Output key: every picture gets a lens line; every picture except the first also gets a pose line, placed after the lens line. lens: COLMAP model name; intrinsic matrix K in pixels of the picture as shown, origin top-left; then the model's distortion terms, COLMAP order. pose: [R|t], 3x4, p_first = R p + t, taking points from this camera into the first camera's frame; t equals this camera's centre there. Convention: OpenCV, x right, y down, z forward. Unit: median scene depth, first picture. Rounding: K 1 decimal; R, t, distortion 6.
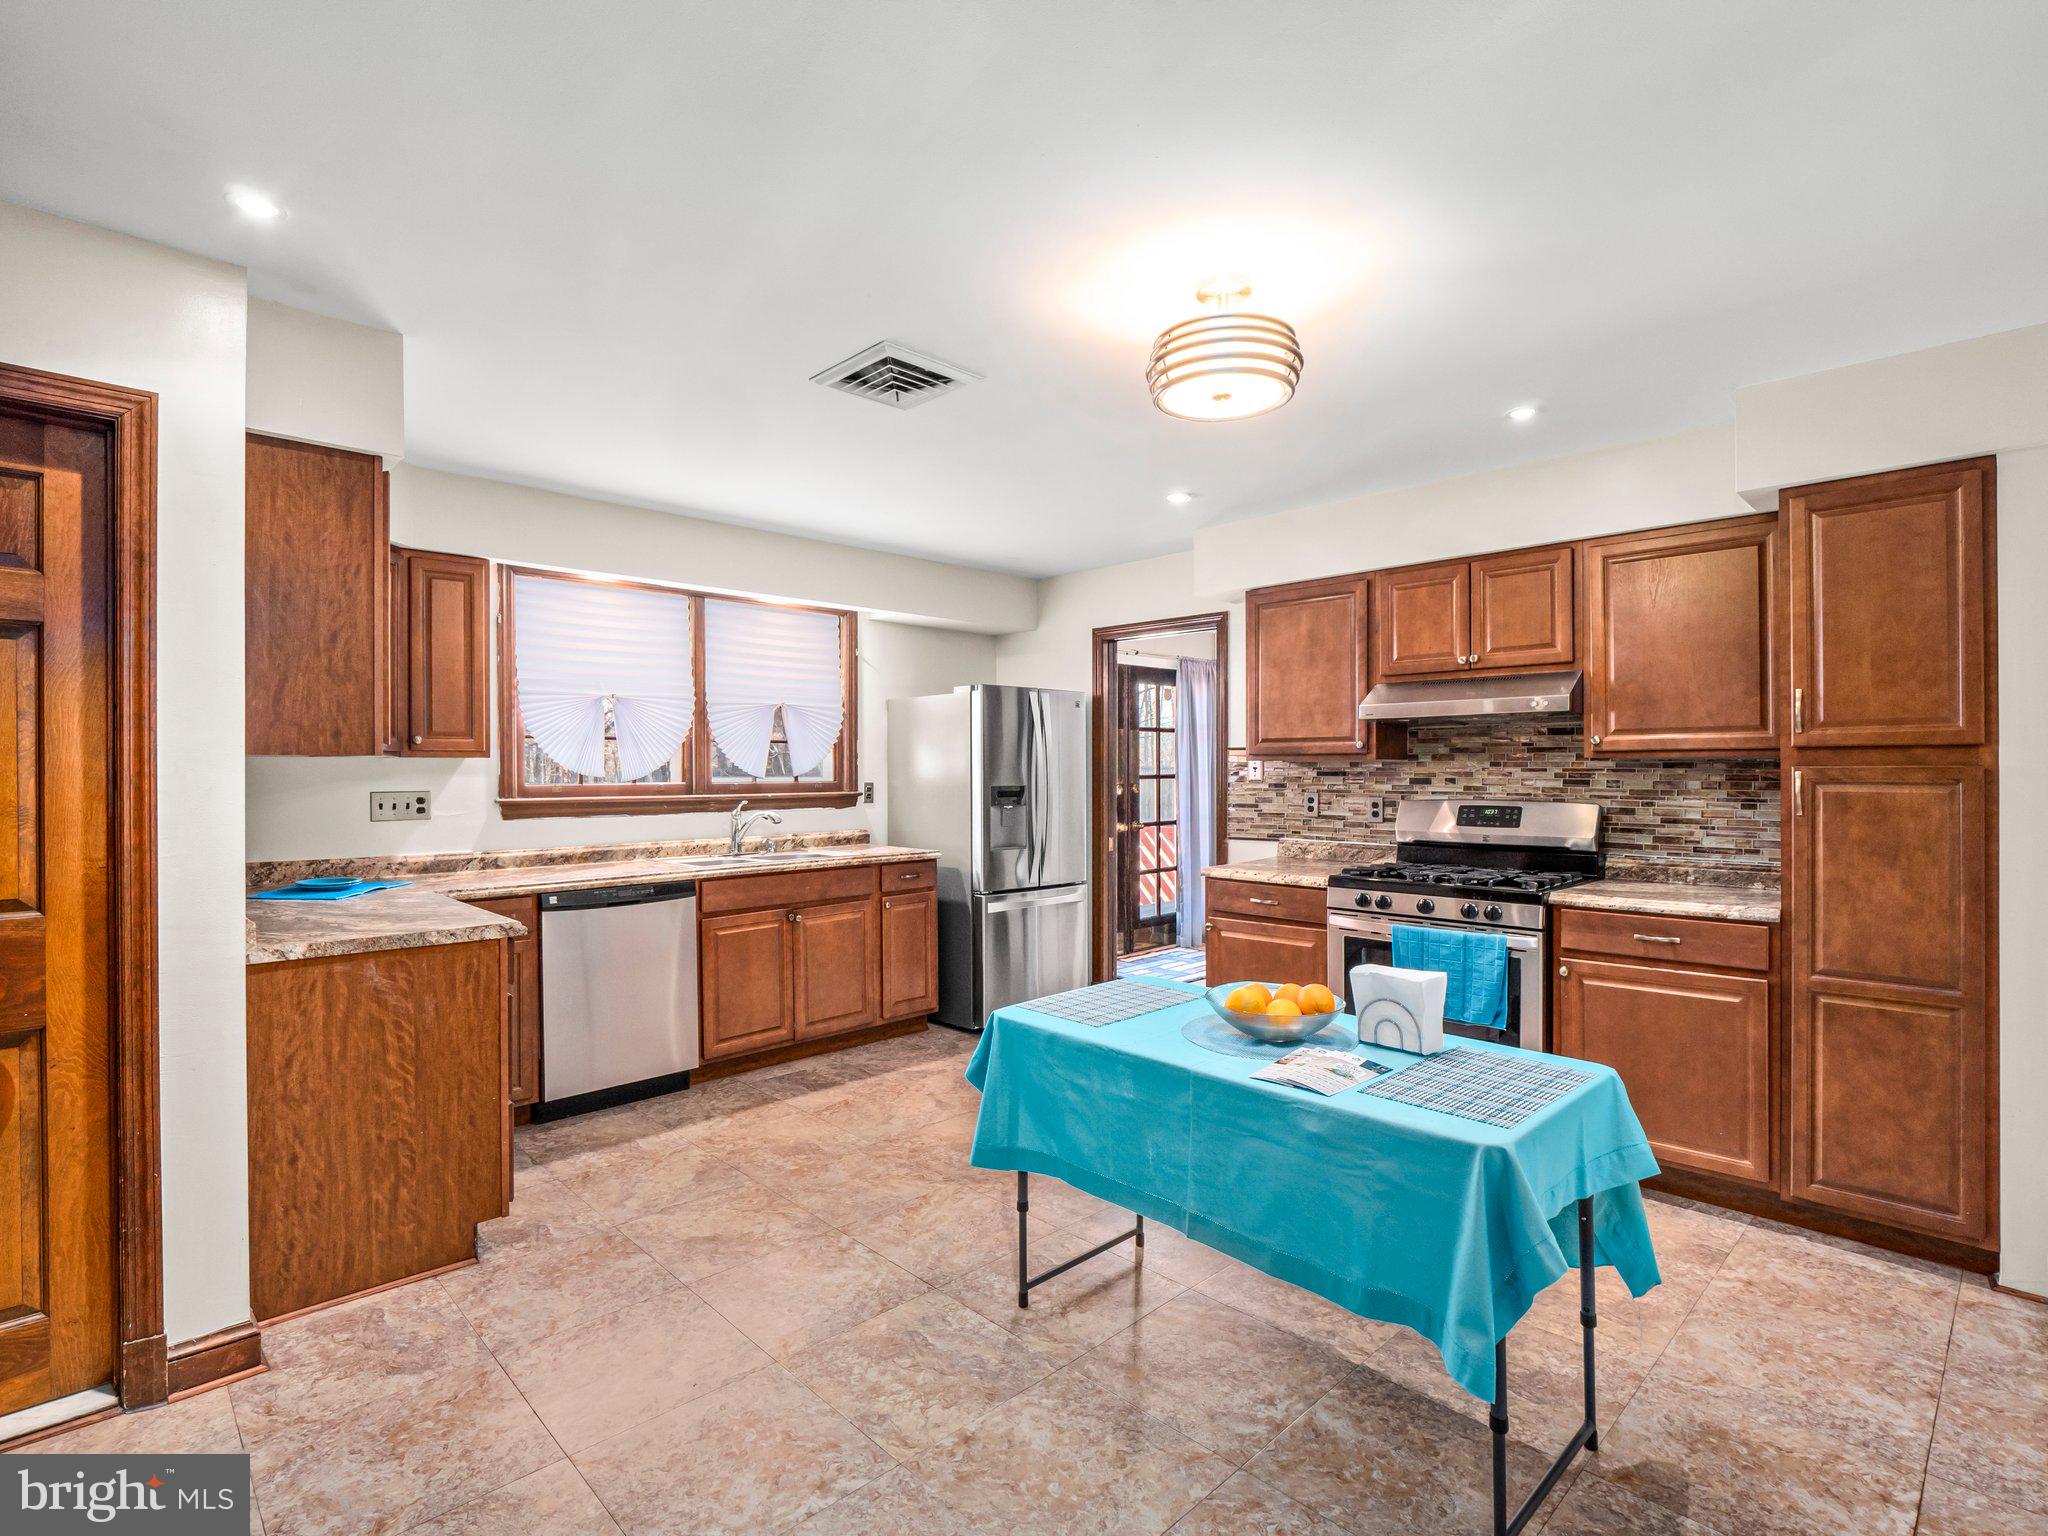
lens RADIAL K [[997.9, 0, 1023.5], [0, 997.9, 765.8], [0, 0, 1]] dist [-0.018148, -0.000896]
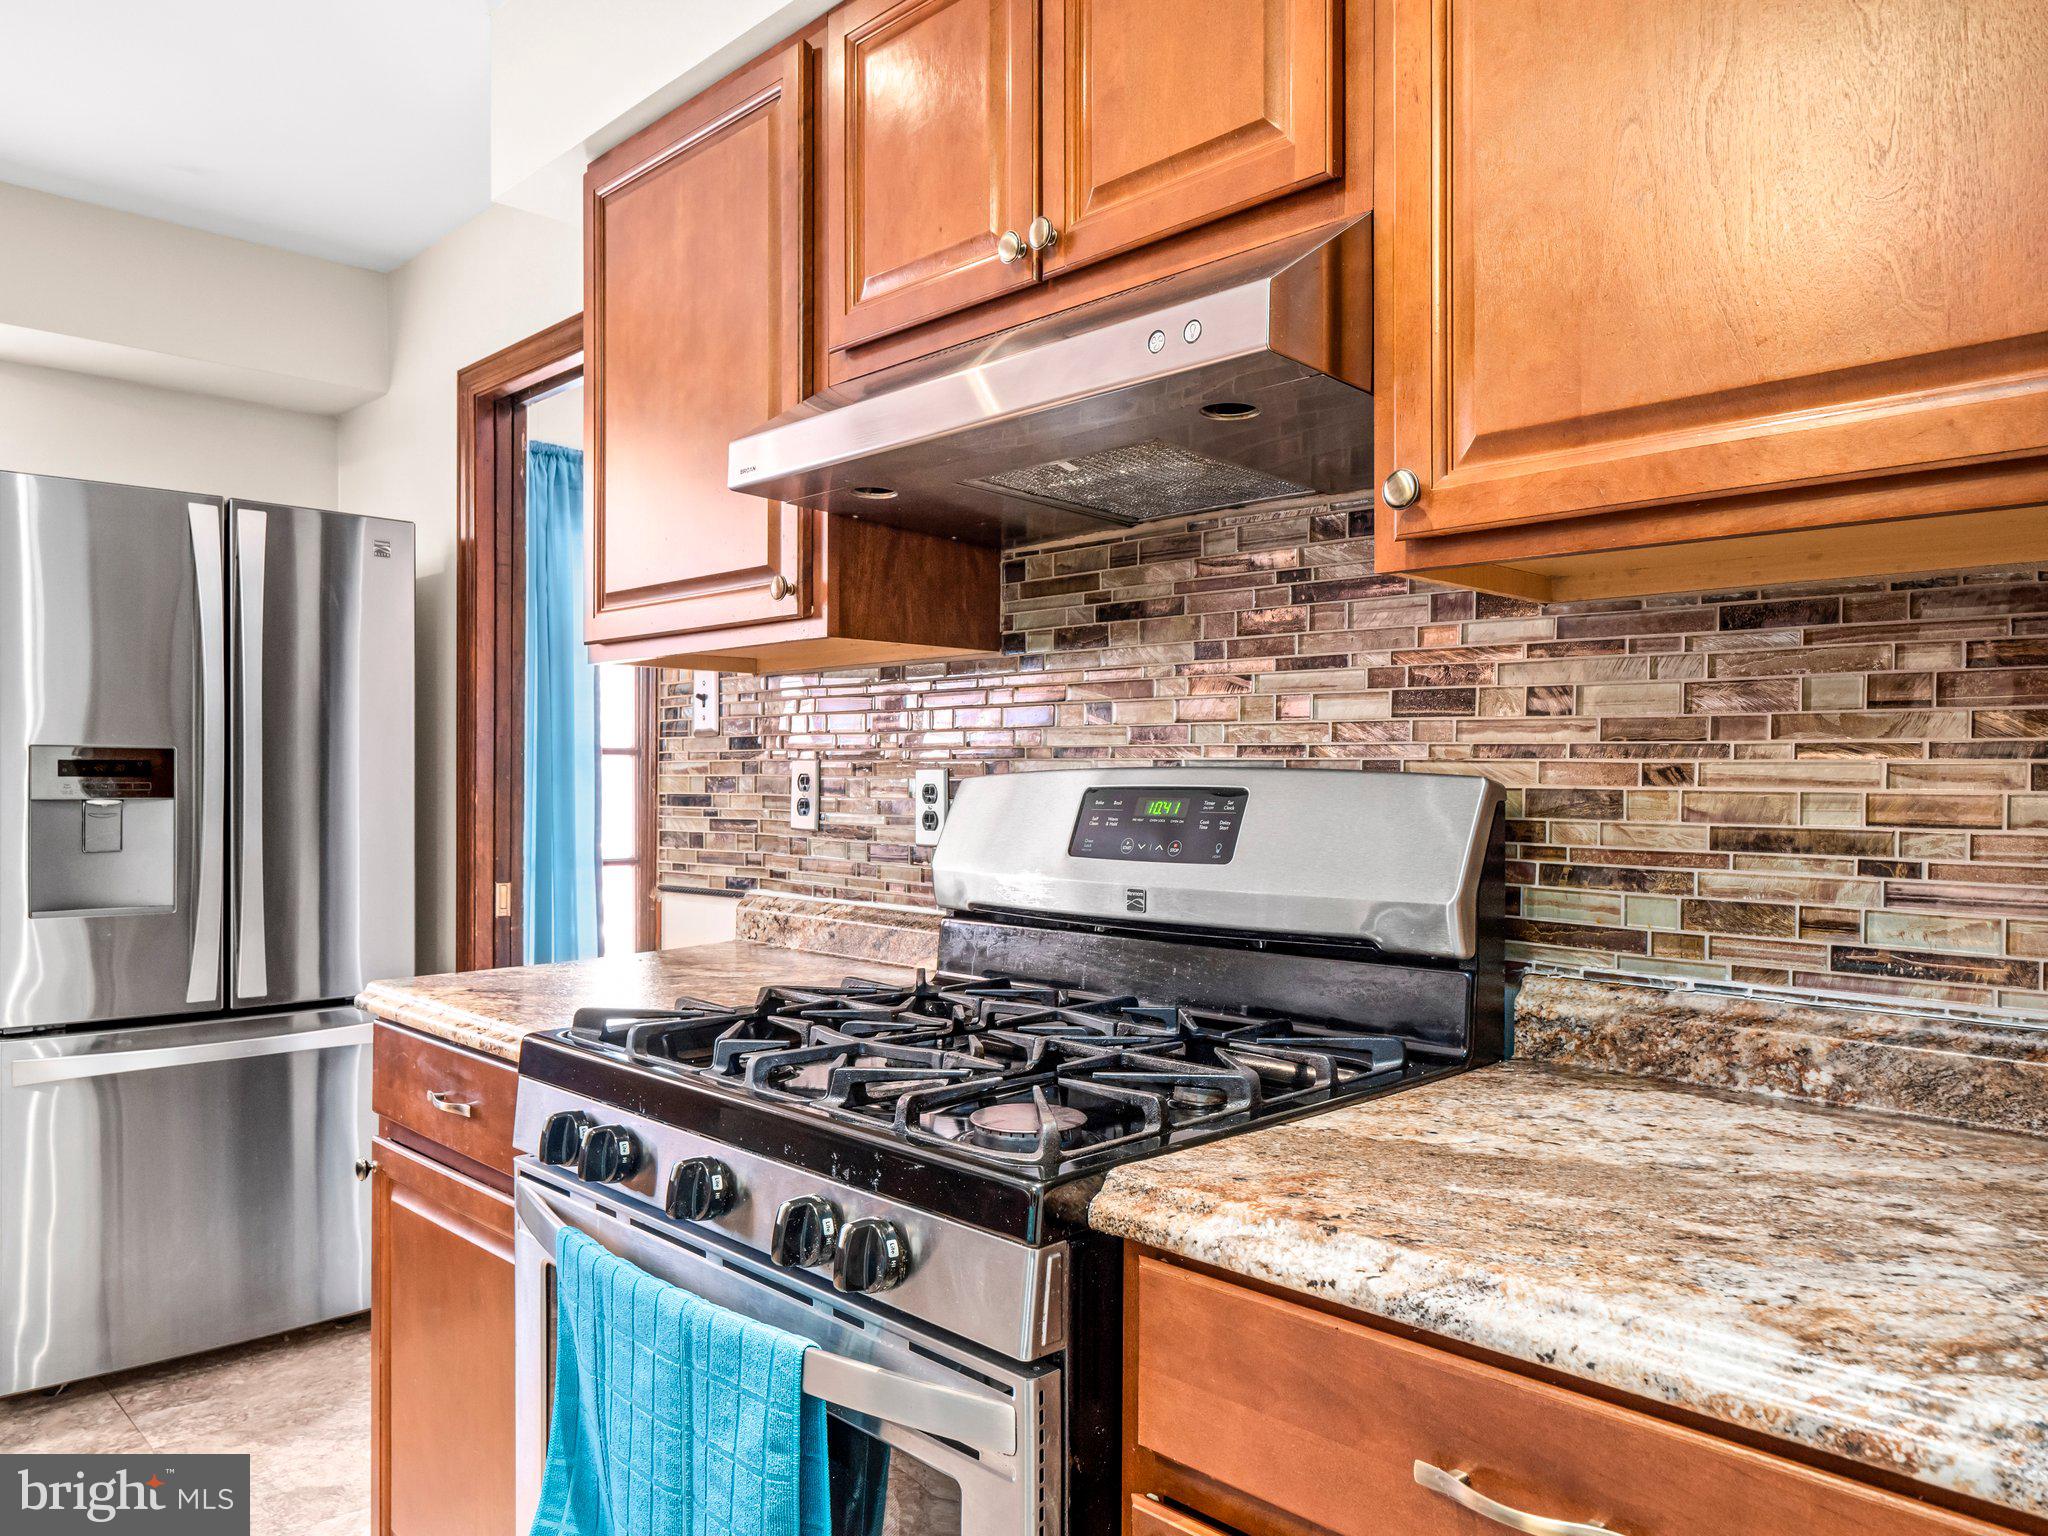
lens RADIAL K [[1437.2, 0, 1025.9], [0, 1437.2, 774.4], [0, 0, 1]] dist [-0.005820, 0.013280]
pose [[0.999946, 0.006115, 0.008436, 0.436866], [-0.006121, 0.999981, 0.000731, 0.037391], [-0.008431, -0.000782, 0.999964, 0.596445]]
